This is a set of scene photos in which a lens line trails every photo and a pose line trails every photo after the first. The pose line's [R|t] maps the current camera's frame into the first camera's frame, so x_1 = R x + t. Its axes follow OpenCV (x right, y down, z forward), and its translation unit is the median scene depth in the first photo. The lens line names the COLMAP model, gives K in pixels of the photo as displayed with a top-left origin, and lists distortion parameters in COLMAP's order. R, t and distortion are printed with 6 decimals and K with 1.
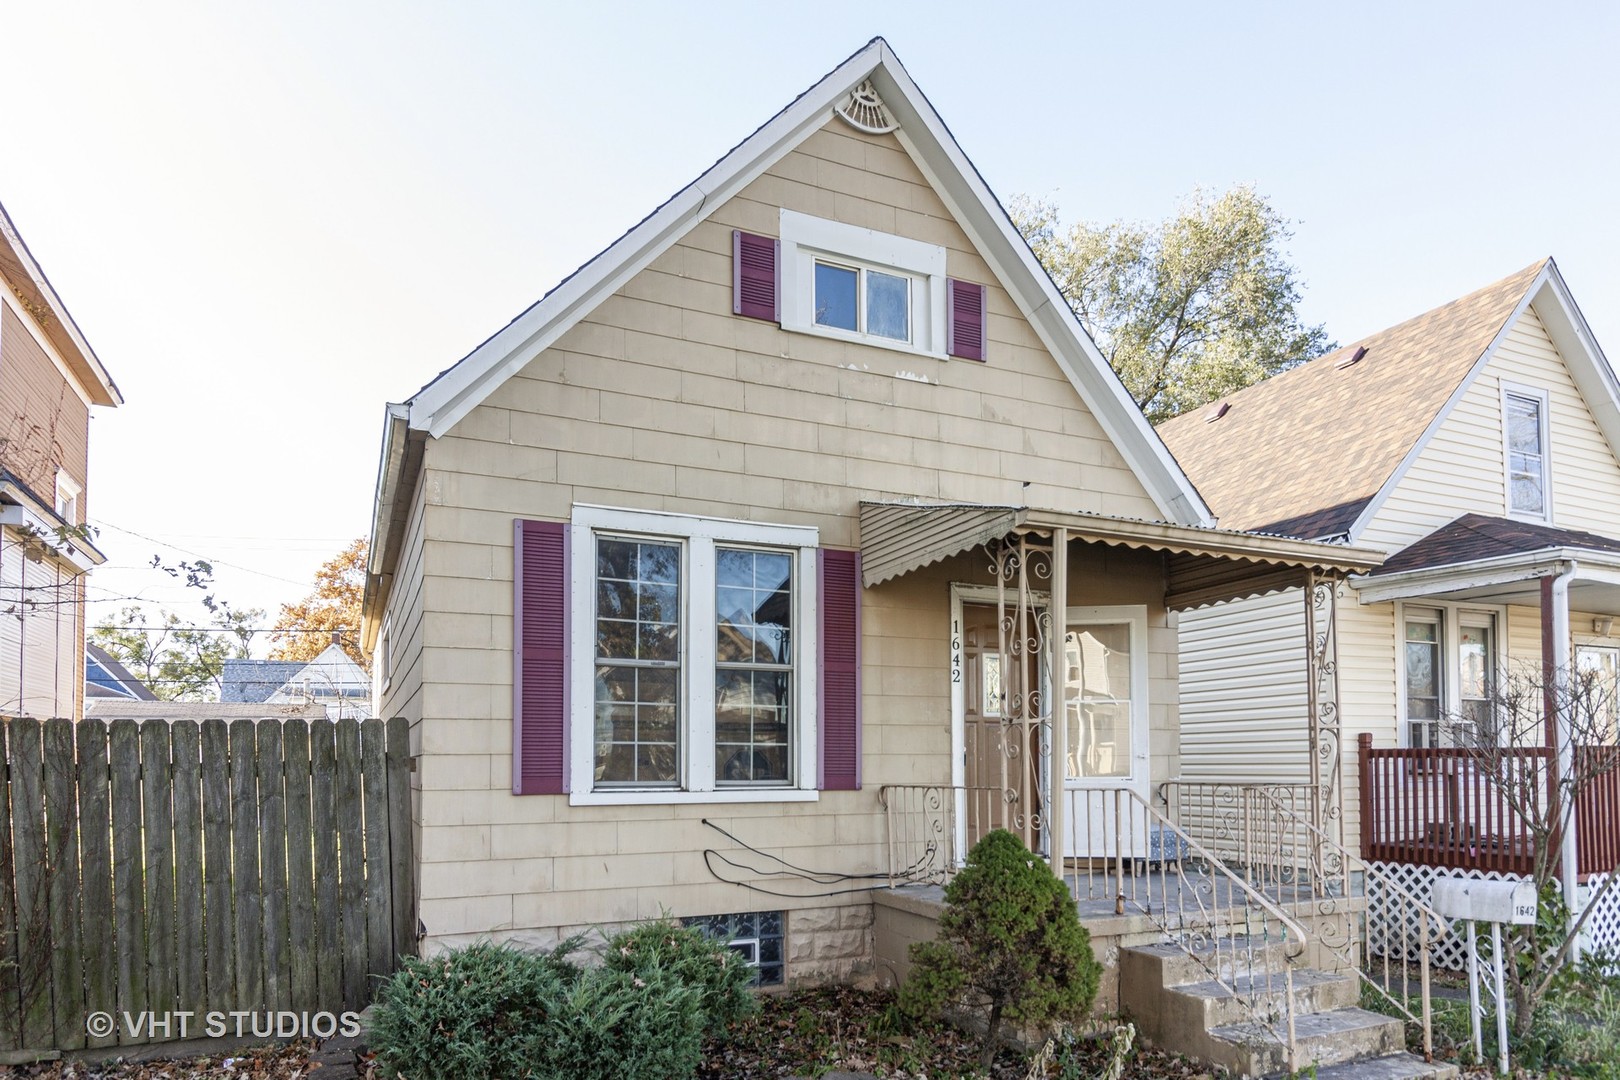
lens RADIAL K [[979.6, 0, 809.9], [0, 979.6, 535.2], [0, 0, 1]] dist [-0.003414, 0.001529]
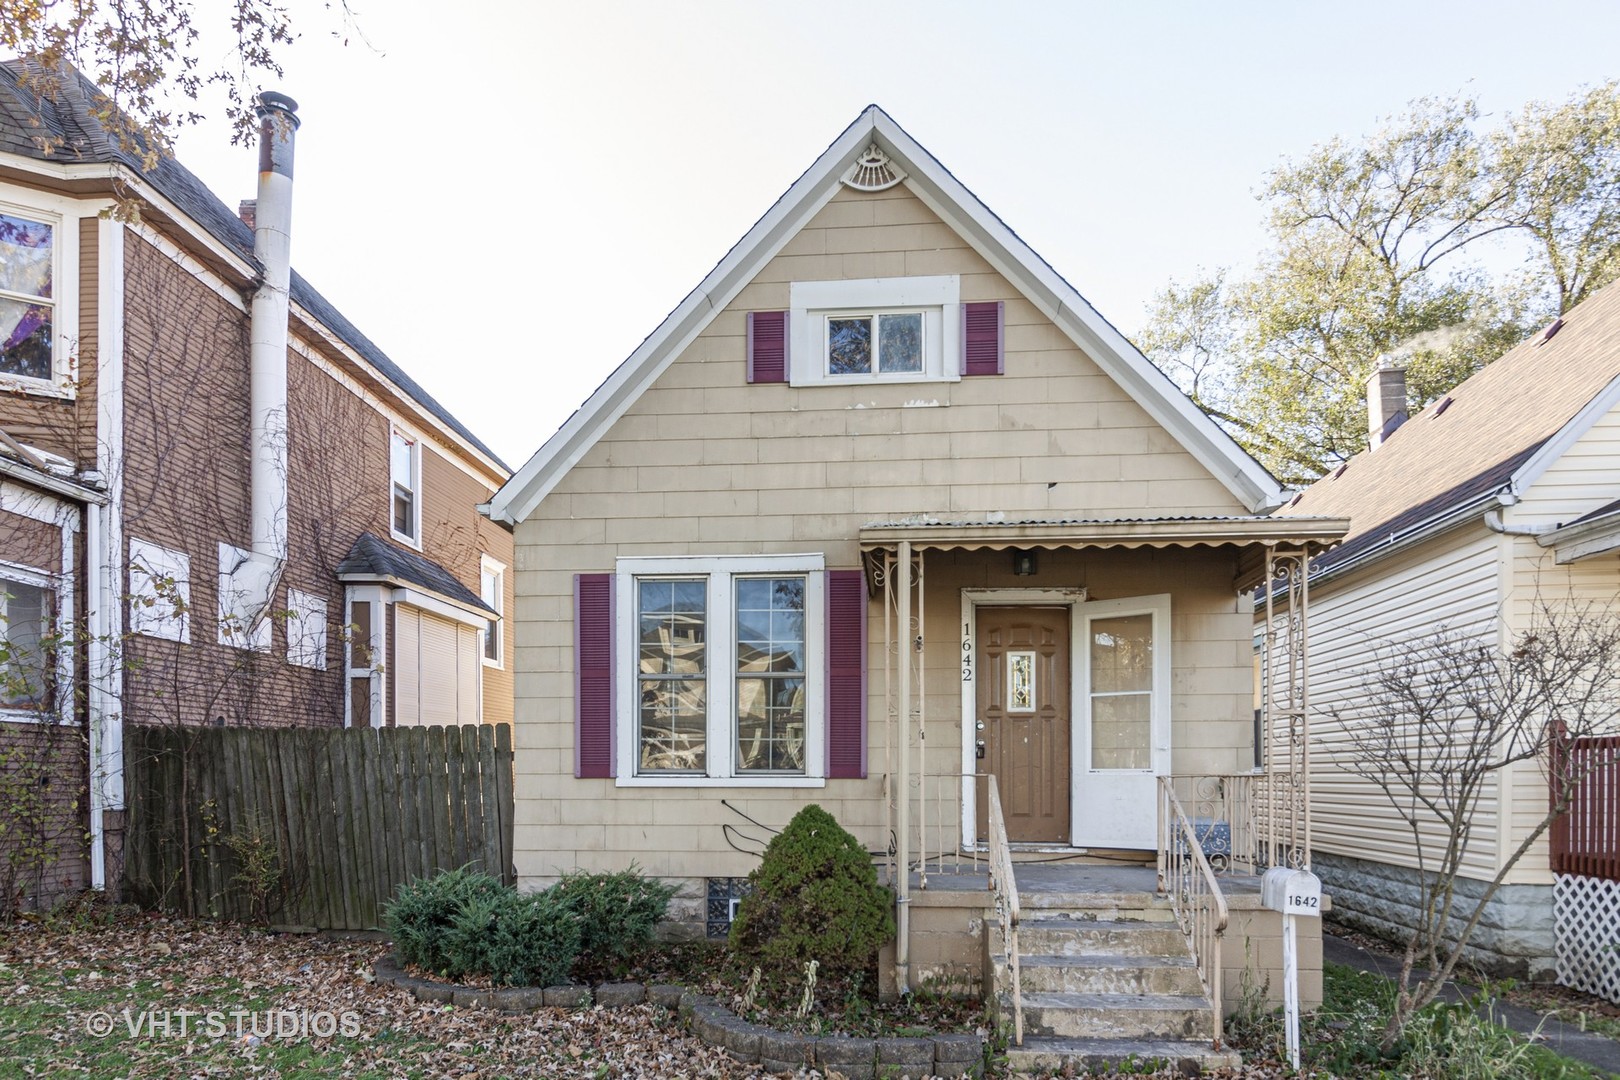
lens RADIAL K [[979.6, 0, 809.7], [0, 979.6, 543.8], [0, 0, 1]] dist [-0.003414, 0.001529]
pose [[0.875514, -0.107387, -0.471108, 0.533447], [0.106953, 0.993876, -0.027786, 0.011783], [0.471207, -0.026060, 0.881638, -0.030518]]
